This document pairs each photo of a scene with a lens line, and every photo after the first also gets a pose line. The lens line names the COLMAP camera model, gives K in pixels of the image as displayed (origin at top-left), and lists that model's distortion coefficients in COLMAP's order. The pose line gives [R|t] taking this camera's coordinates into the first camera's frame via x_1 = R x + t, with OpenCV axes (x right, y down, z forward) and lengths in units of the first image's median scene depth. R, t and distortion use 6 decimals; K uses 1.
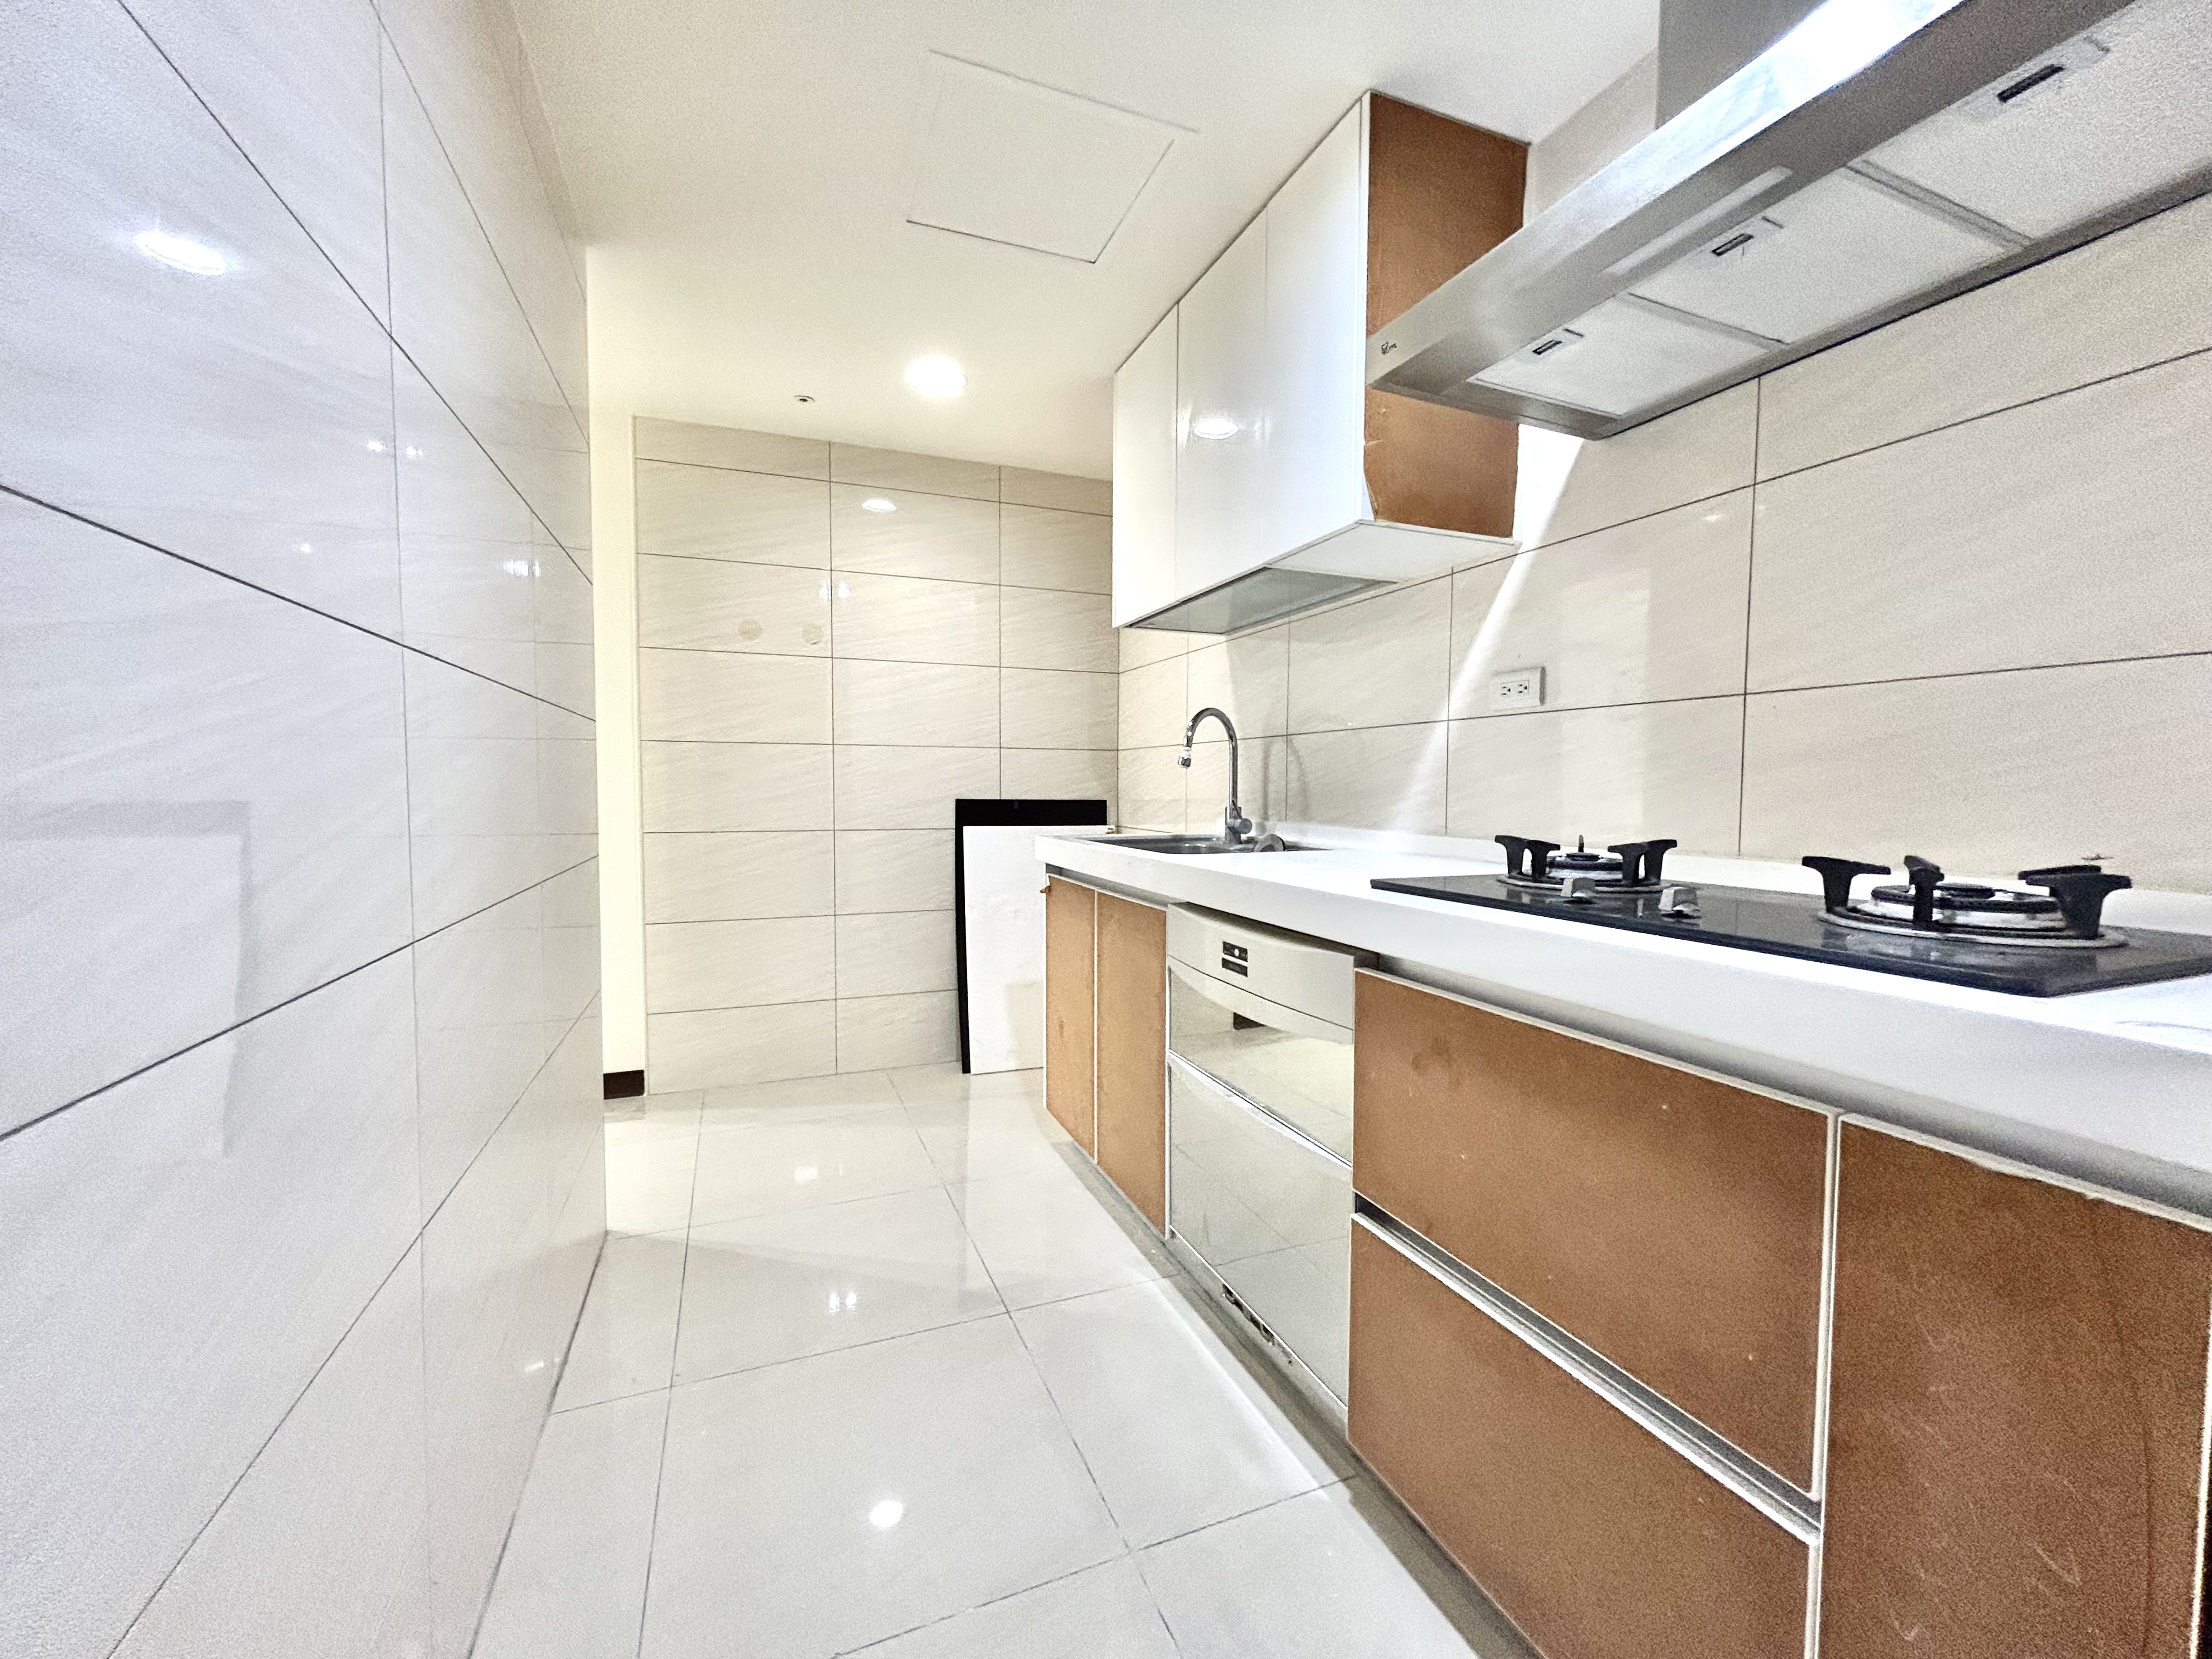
lens RADIAL K [[893.5, 0, 1106.4], [0, 893.5, 828.6], [0, 0, 1]] dist [-0.001177, 0.000001]
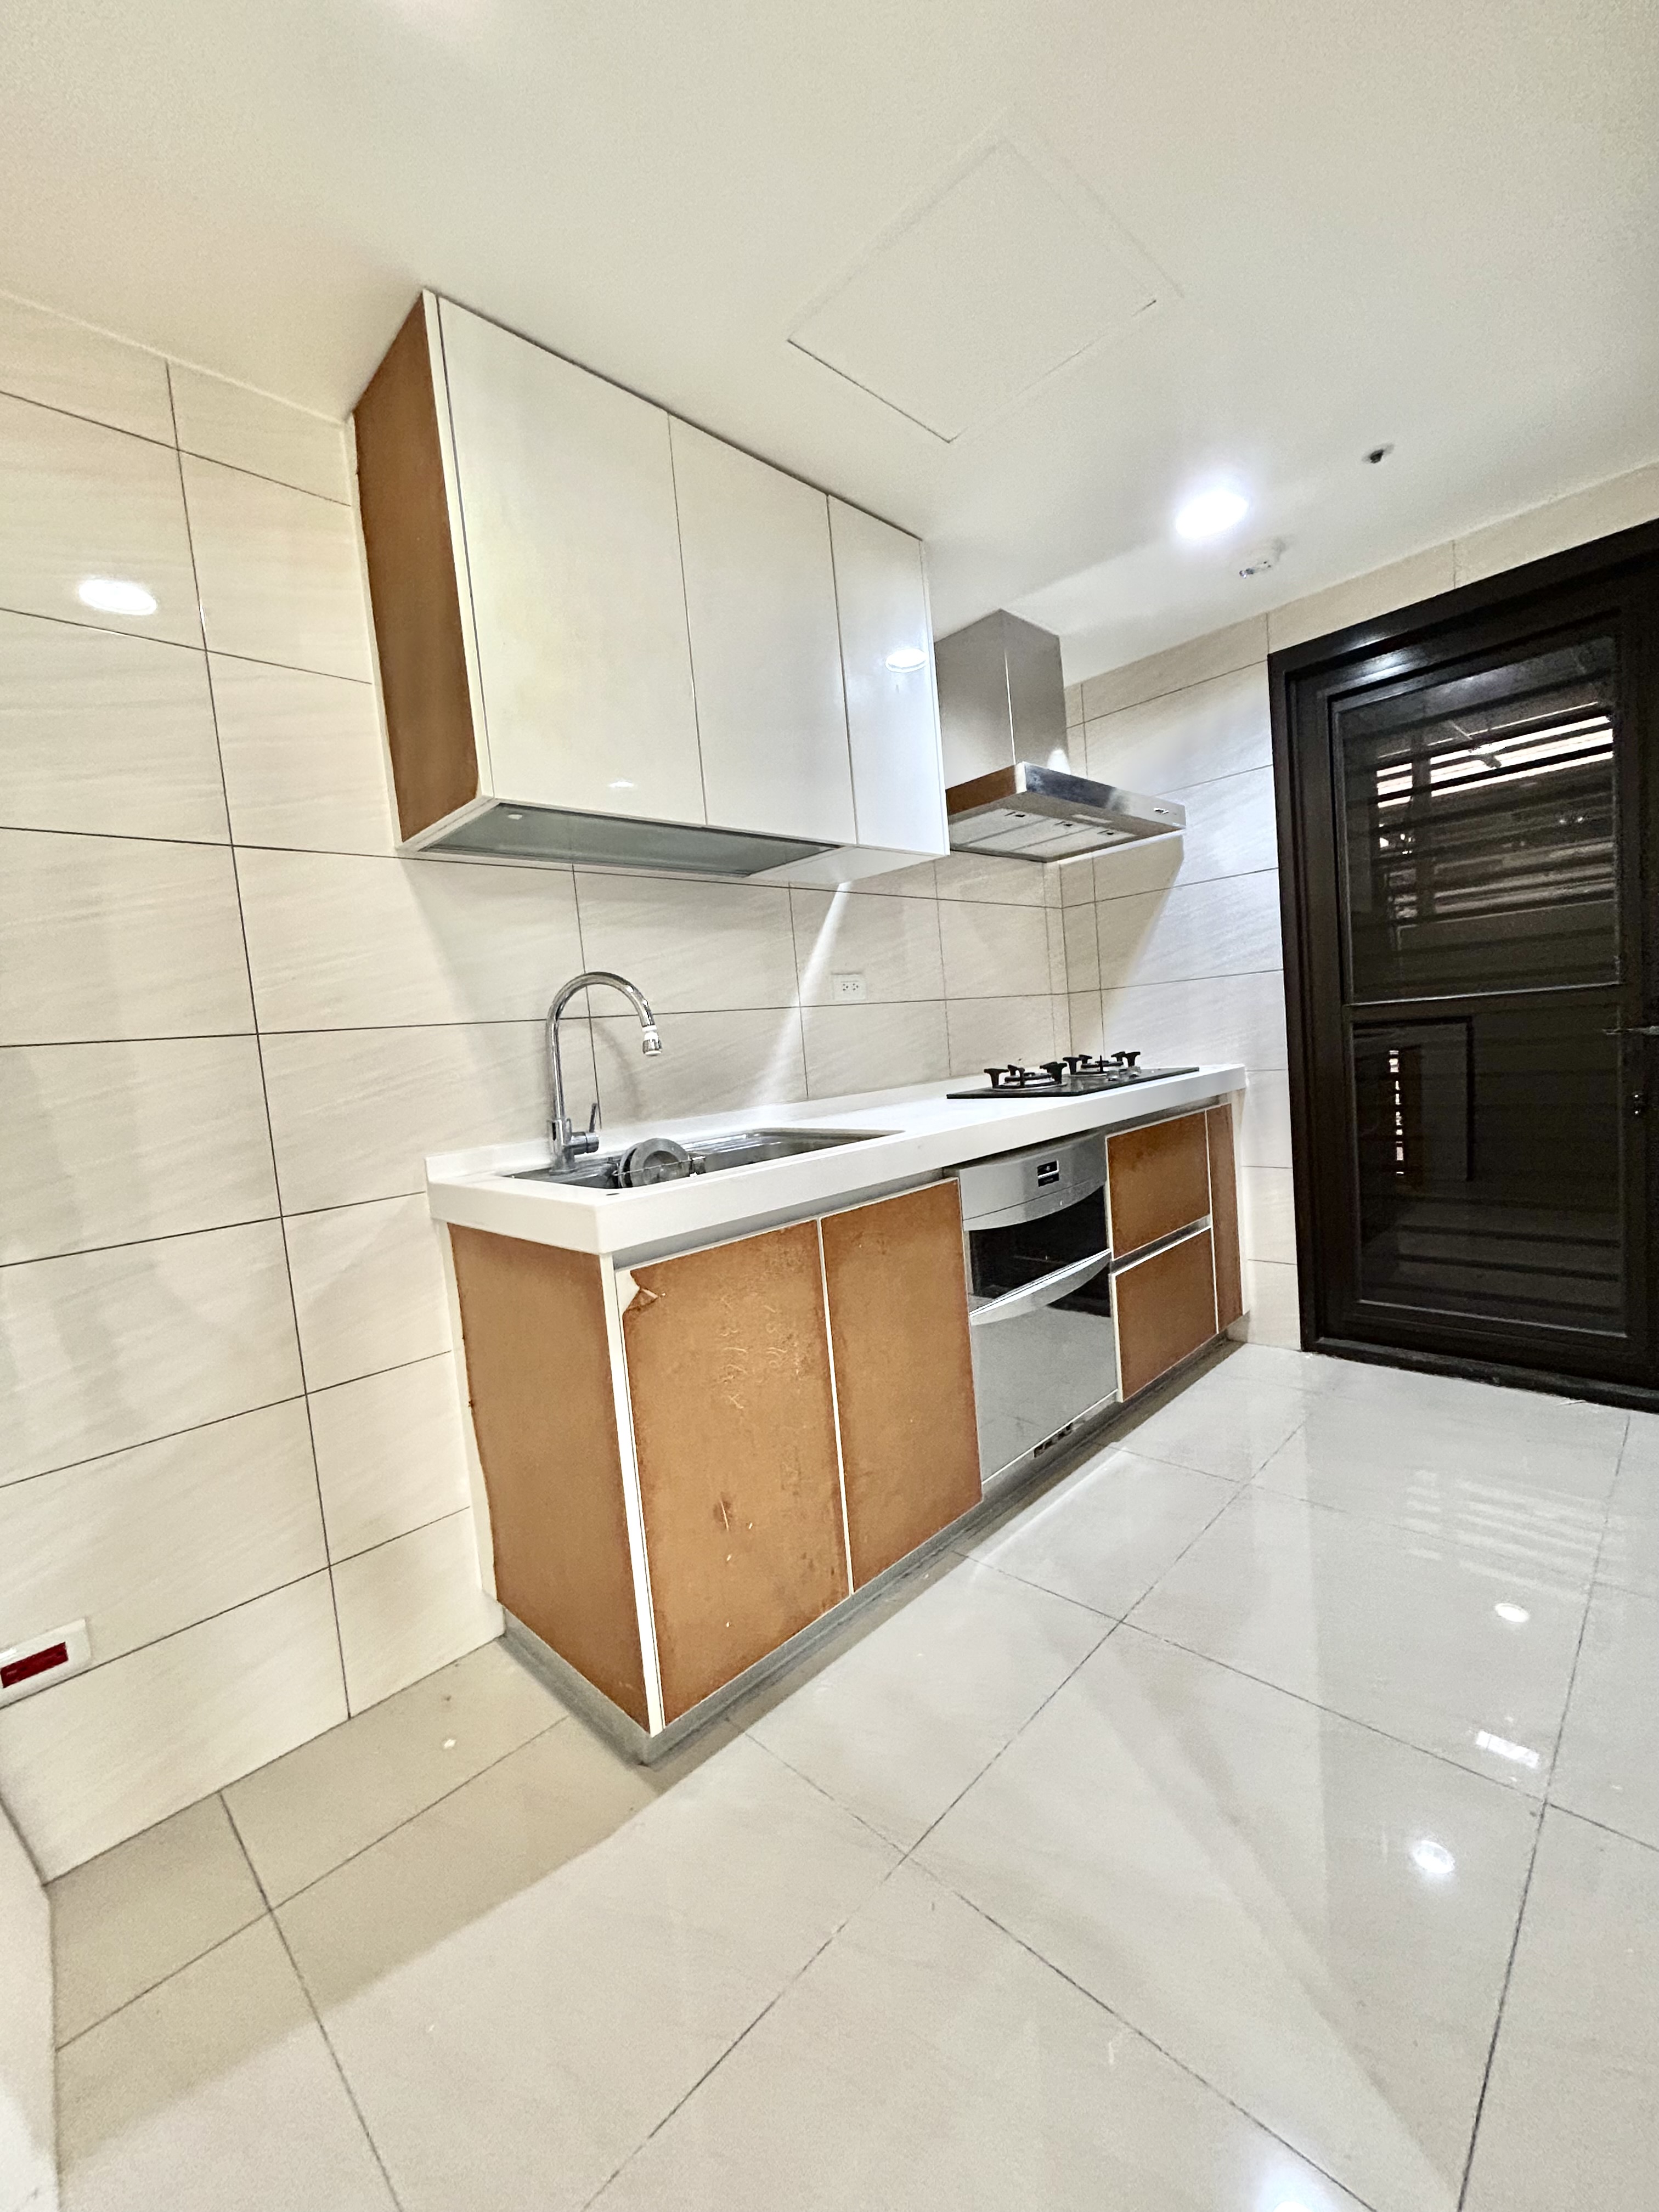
lens RADIAL K [[893.5, 0, 824.9], [0, 893.5, 1110.3], [0, 0, 1]] dist [-0.001177, 0.000001]
pose [[-0.382462, -0.038840, 0.923154, -0.823520], [0.130874, 0.986766, 0.095738, -0.101095], [-0.914655, 0.157433, -0.372318, 1.550294]]
